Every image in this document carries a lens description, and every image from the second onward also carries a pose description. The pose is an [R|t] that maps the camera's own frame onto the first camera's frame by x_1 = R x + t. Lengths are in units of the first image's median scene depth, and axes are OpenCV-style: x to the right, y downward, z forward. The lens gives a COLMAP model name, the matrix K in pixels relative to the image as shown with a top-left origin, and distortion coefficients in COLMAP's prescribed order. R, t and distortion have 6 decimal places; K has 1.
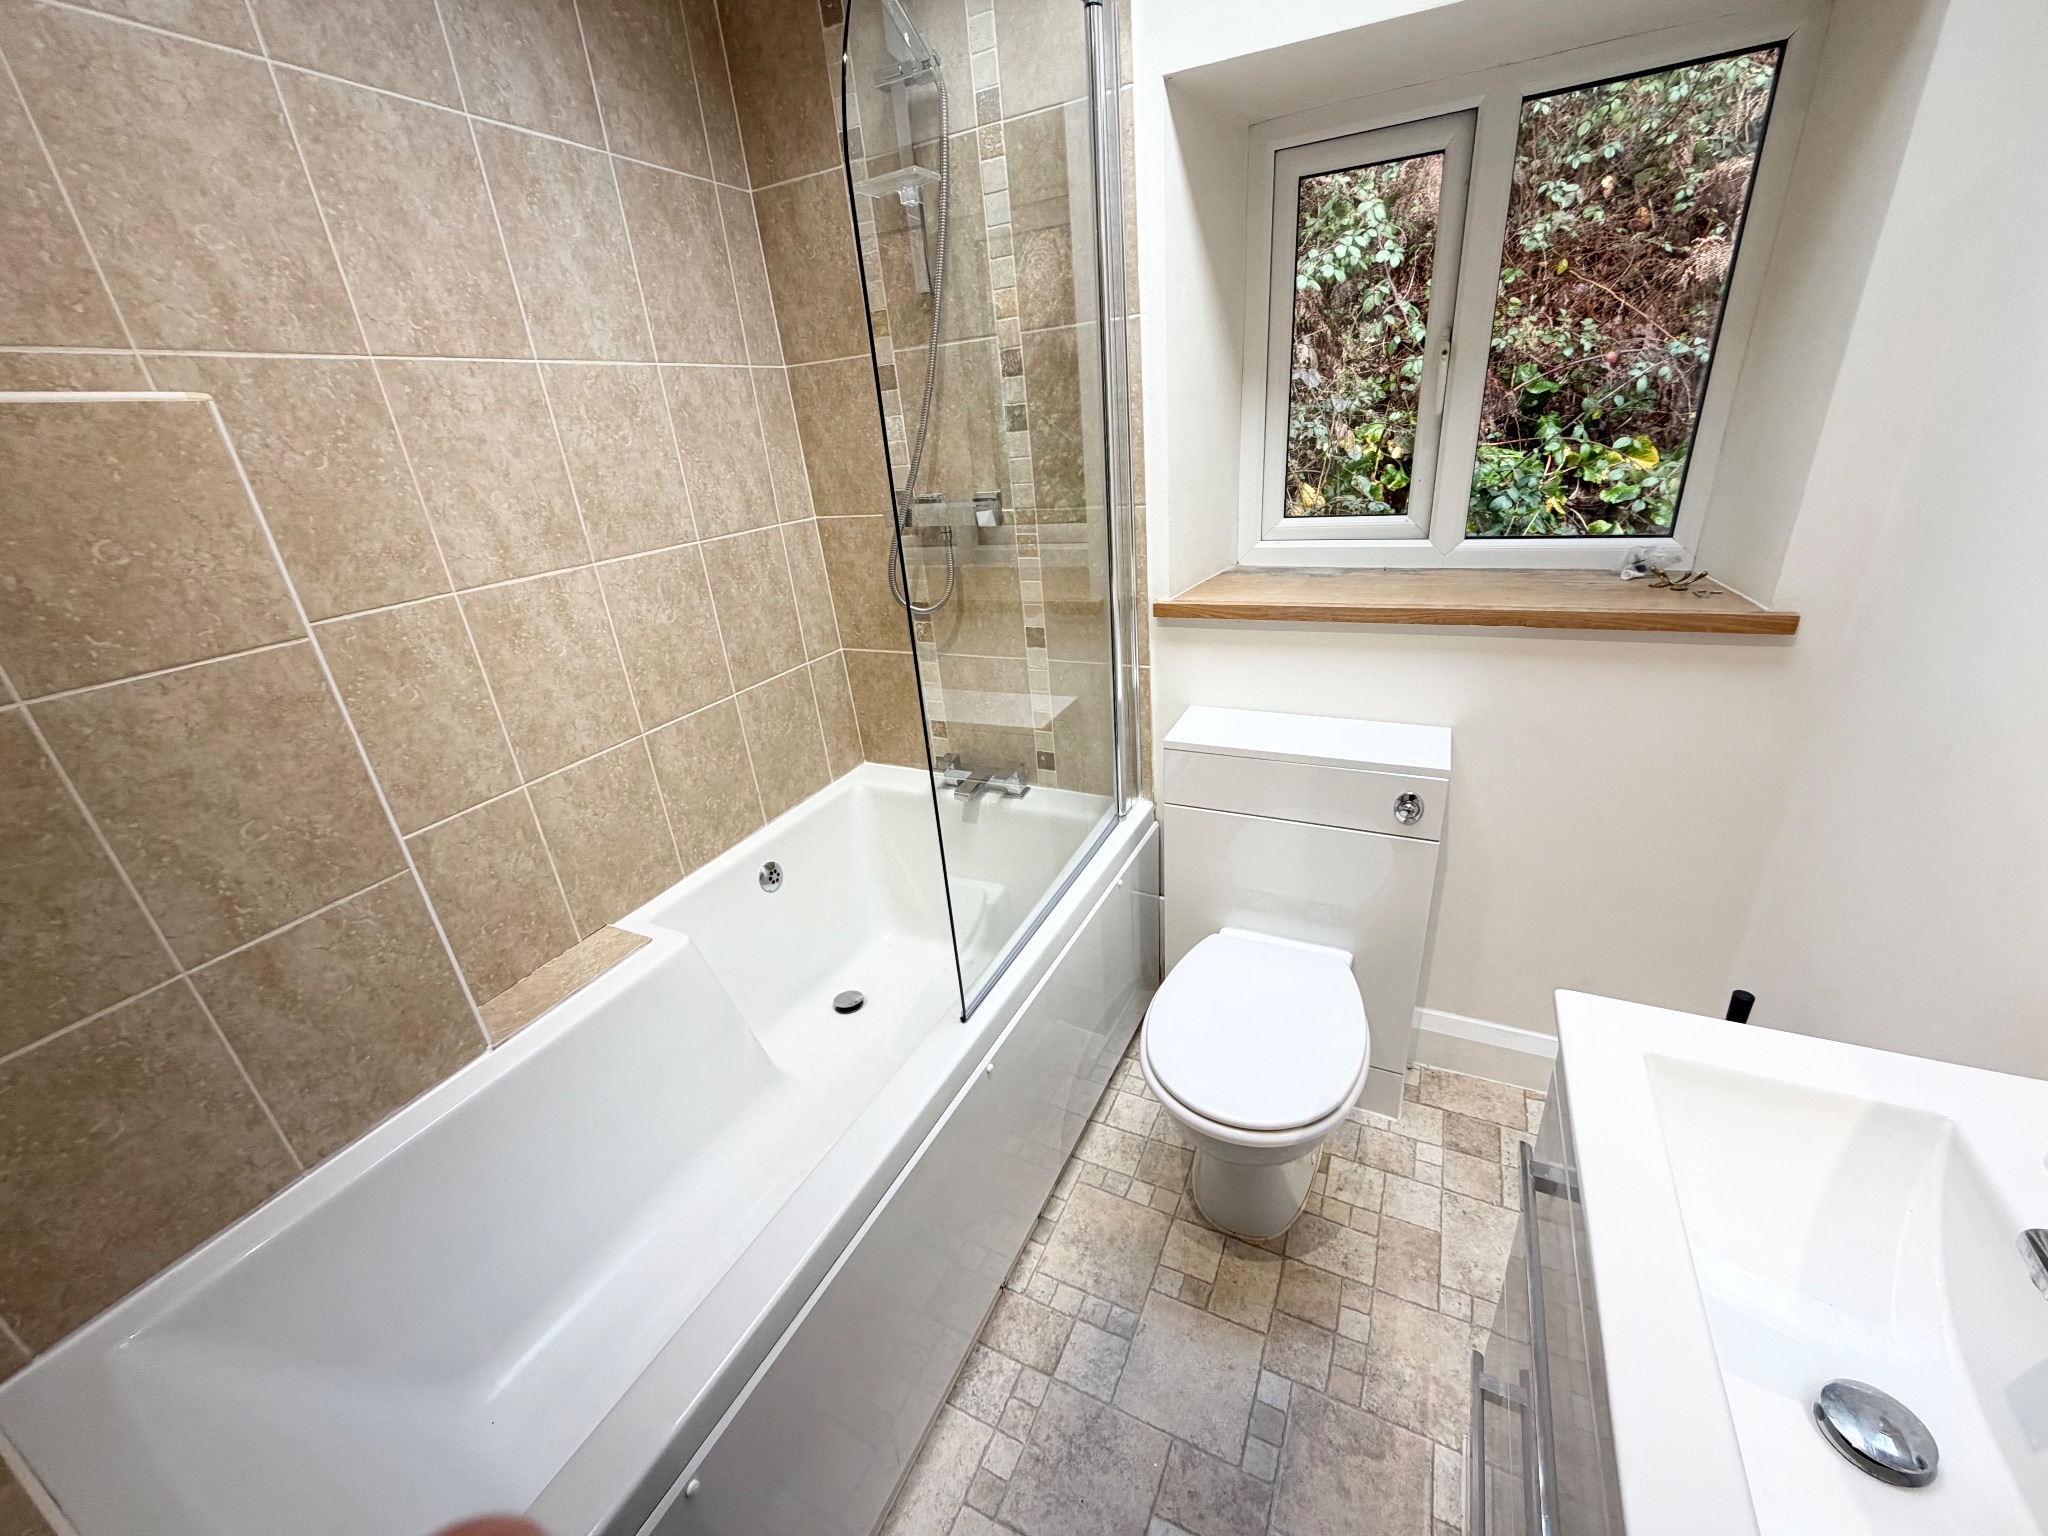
lens RADIAL K [[810.8, 0, 1018.6], [0, 810.8, 769.2], [0, 0, 1]] dist [0.000154, -0.000207]
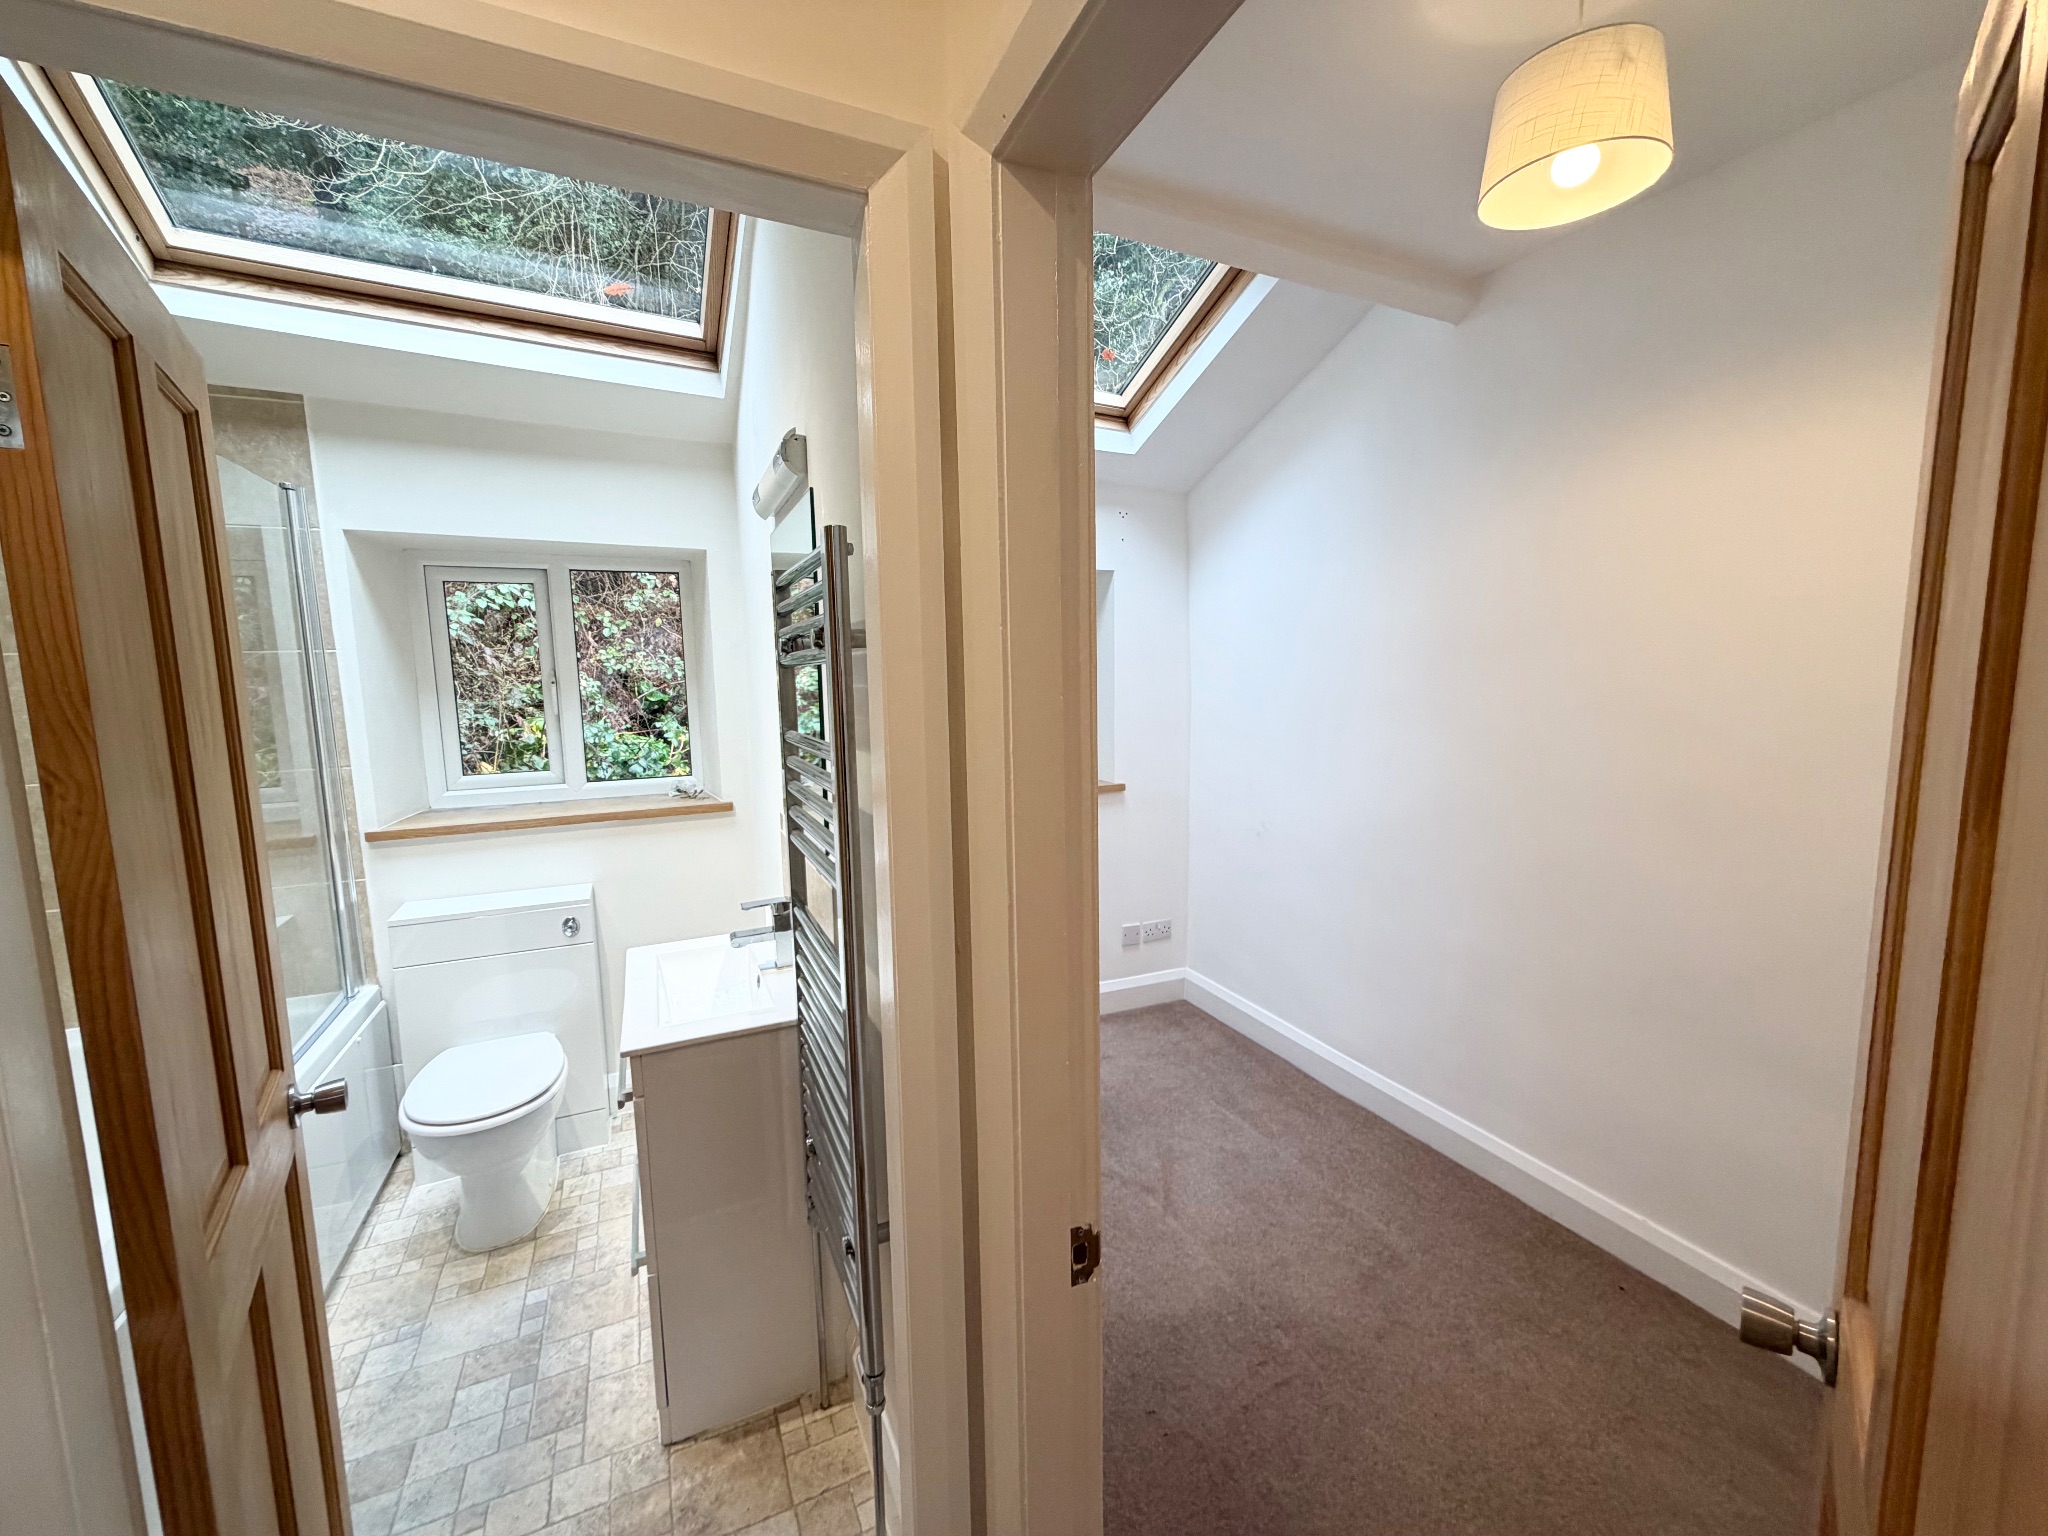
lens RADIAL K [[810.8, 0, 1018.6], [0, 810.8, 769.2], [0, 0, 1]] dist [0.000154, -0.000207]
pose [[0.622413, -0.023747, 0.782329, -0.243657], [0.282275, 0.939083, -0.196070, 0.311195], [-0.730016, 0.342869, 0.591200, -0.757098]]
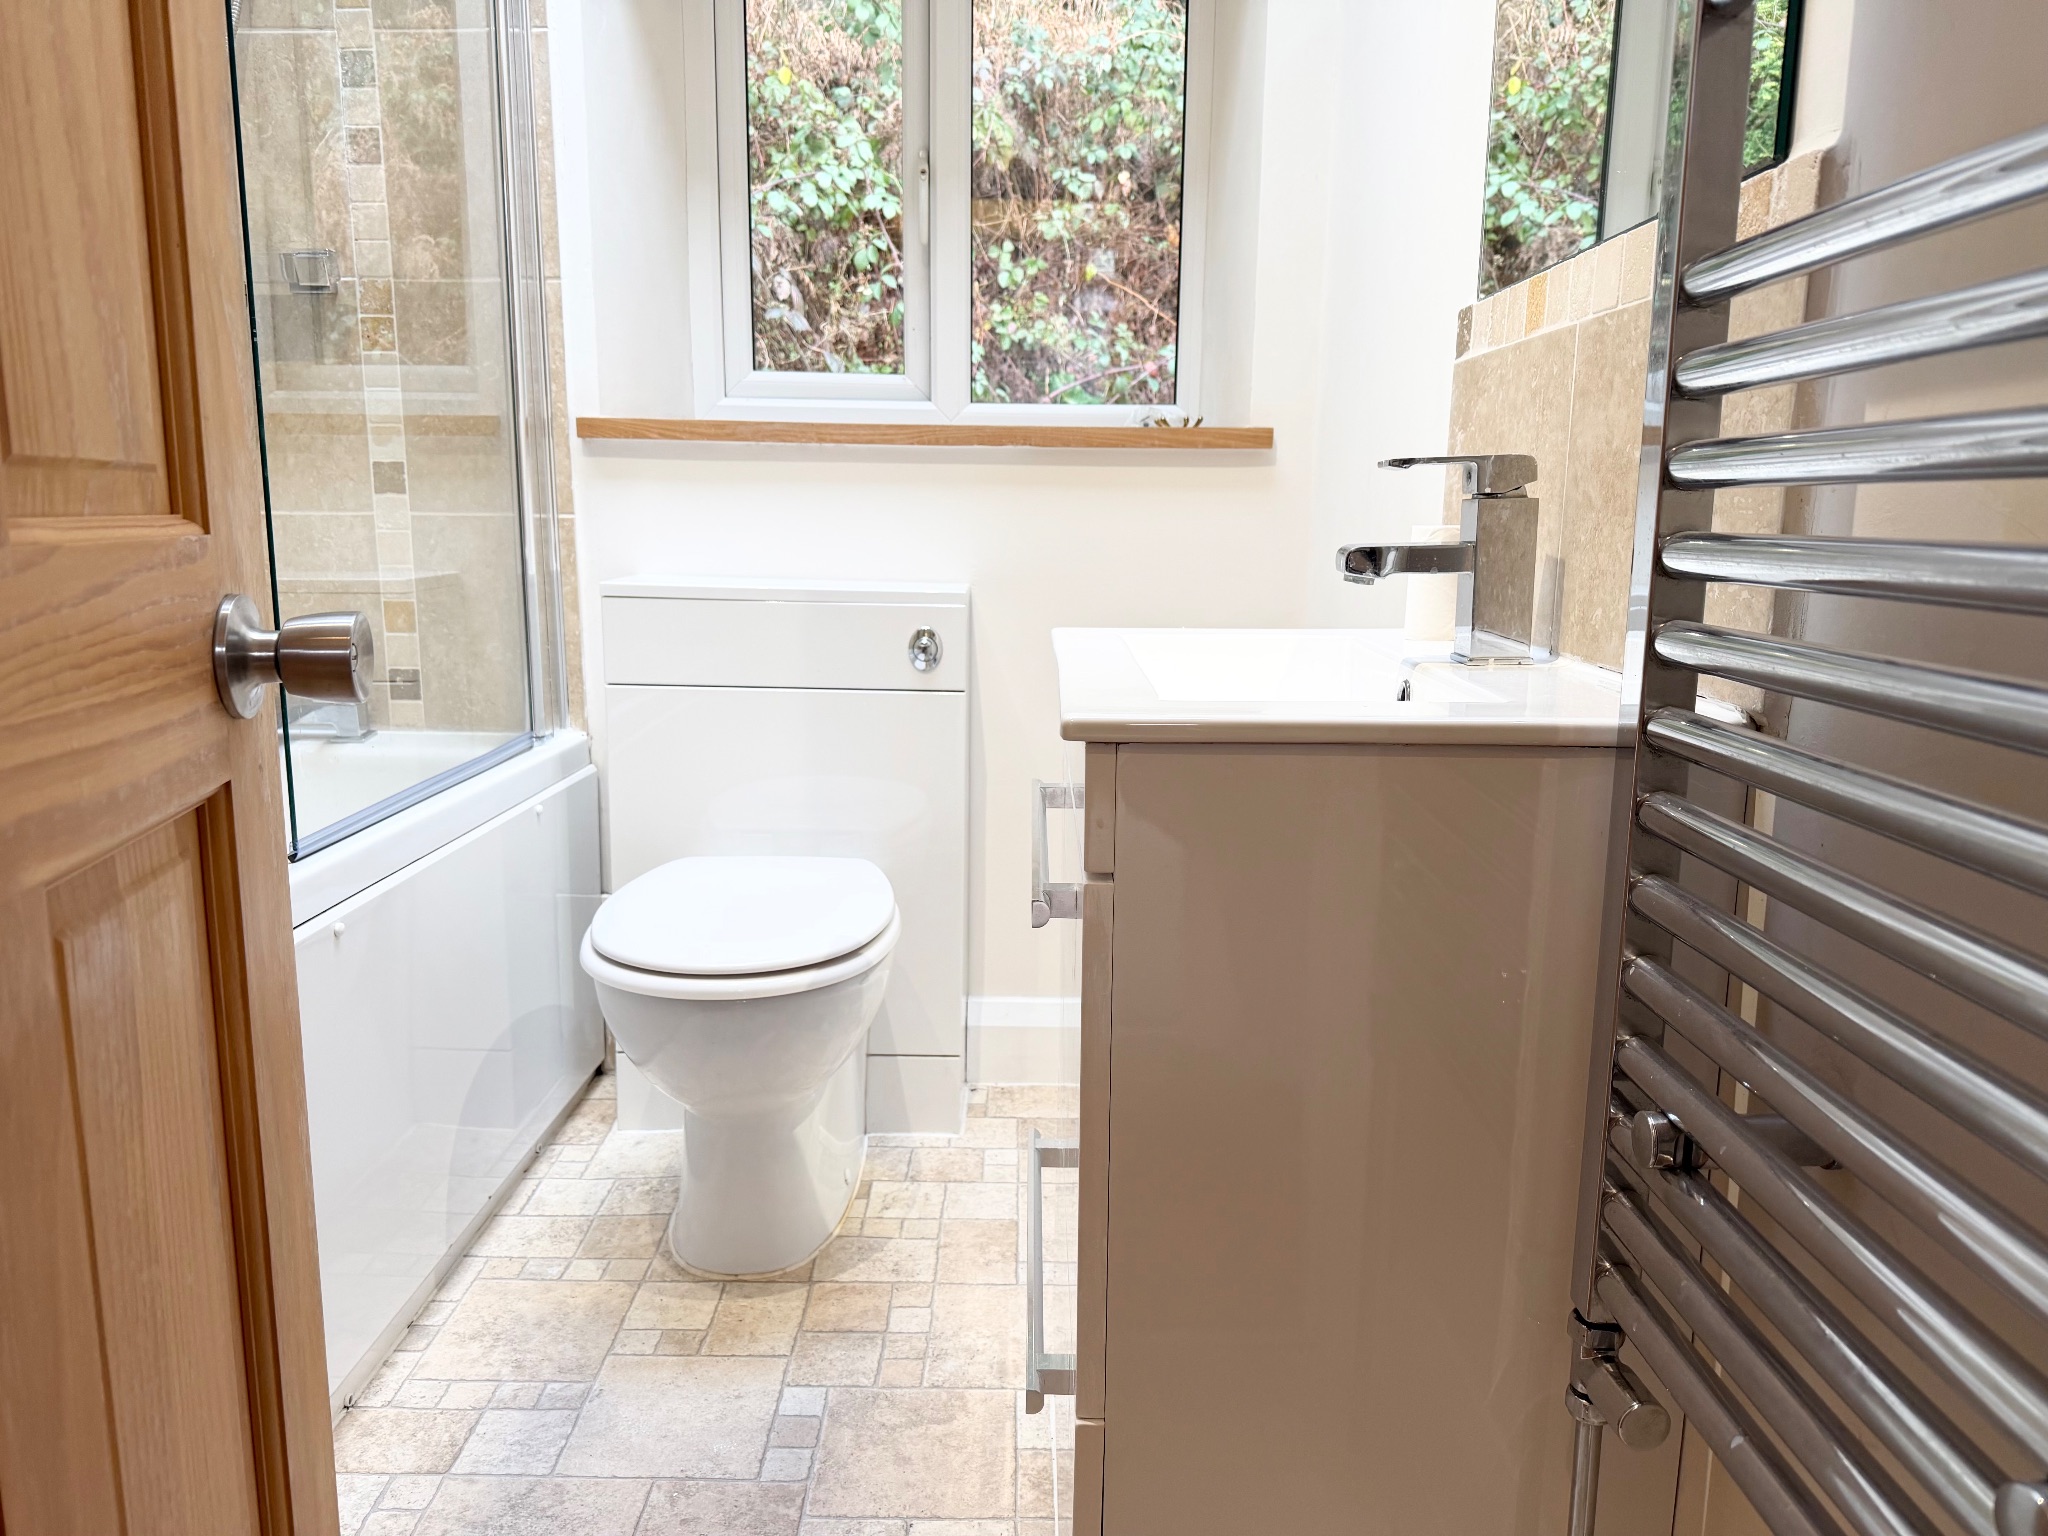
lens RADIAL K [[1440.3, 0, 1023.0], [0, 1440.3, 760.1], [0, 0, 1]] dist [0.092606, -0.158662]
pose [[0.892044, 0.012372, 0.451779, -0.060289], [0.101494, 0.968609, -0.226927, 0.441268], [-0.440405, 0.248282, 0.862786, -0.206303]]
